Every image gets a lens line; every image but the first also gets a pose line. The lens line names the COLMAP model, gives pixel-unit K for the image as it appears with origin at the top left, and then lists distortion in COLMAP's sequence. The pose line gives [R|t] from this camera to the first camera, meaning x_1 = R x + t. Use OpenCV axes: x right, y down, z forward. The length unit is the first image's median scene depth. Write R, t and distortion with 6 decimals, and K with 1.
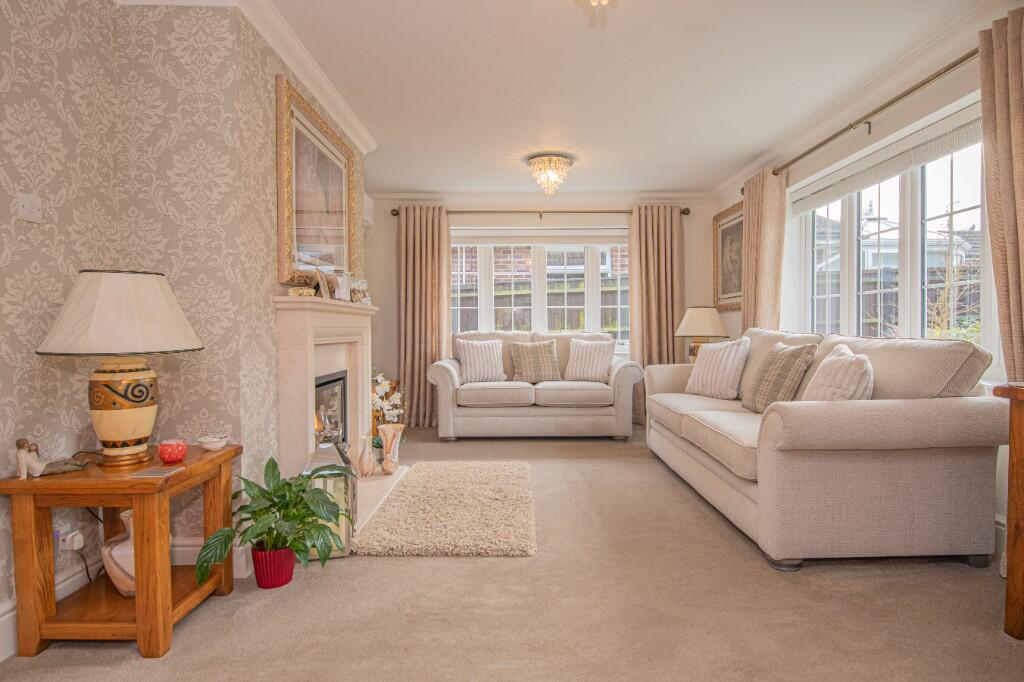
lens RADIAL K [[547.2, 0, 515.2], [0, 547.2, 334.3], [0, 0, 1]] dist [0.010747, -0.012078]
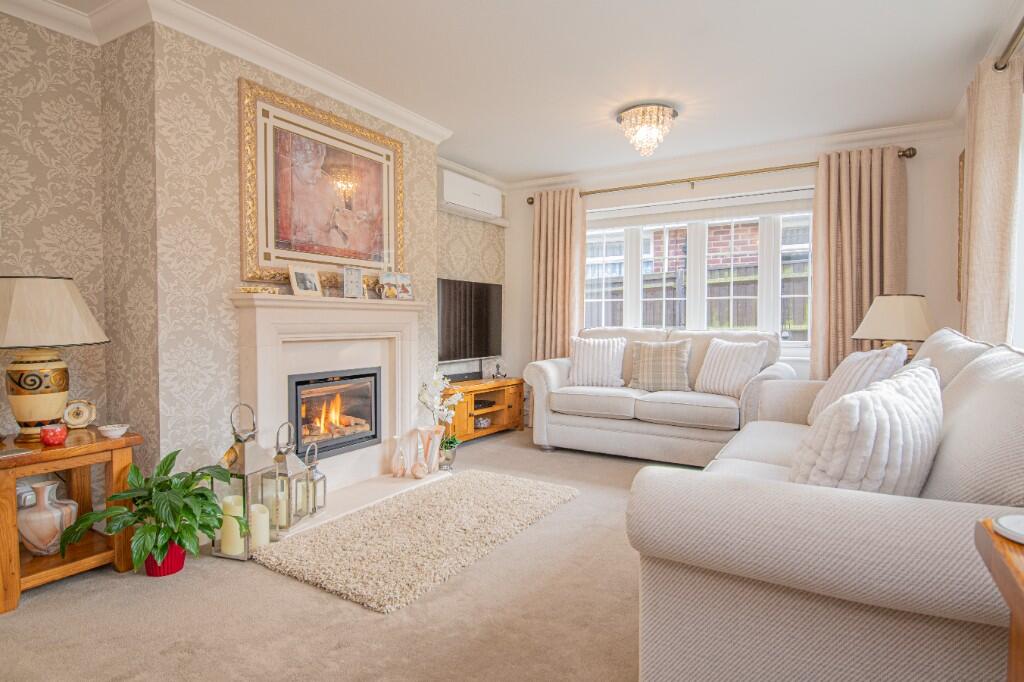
lens RADIAL K [[547.2, 0, 517.0], [0, 547.2, 334.4], [0, 0, 1]] dist [0.010747, -0.012078]
pose [[0.857367, 0.018469, -0.514373, 0.301877], [-0.011221, 0.999789, 0.017195, -0.009183], [0.514583, -0.008971, 0.857394, 0.211146]]
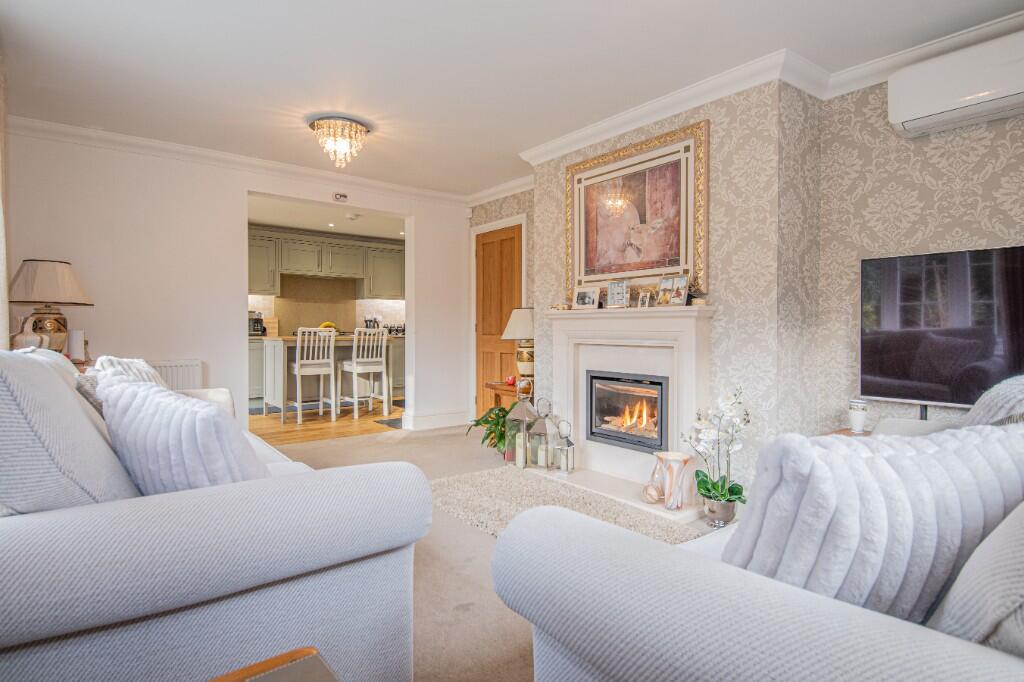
lens RADIAL K [[547.2, 0, 514.5], [0, 547.2, 340.4], [0, 0, 1]] dist [0.010747, -0.012078]
pose [[-0.787199, 0.007823, -0.616649, 0.351037], [-0.011741, 0.999548, 0.027670, -0.014613], [0.616587, 0.029022, -0.786752, 1.169534]]
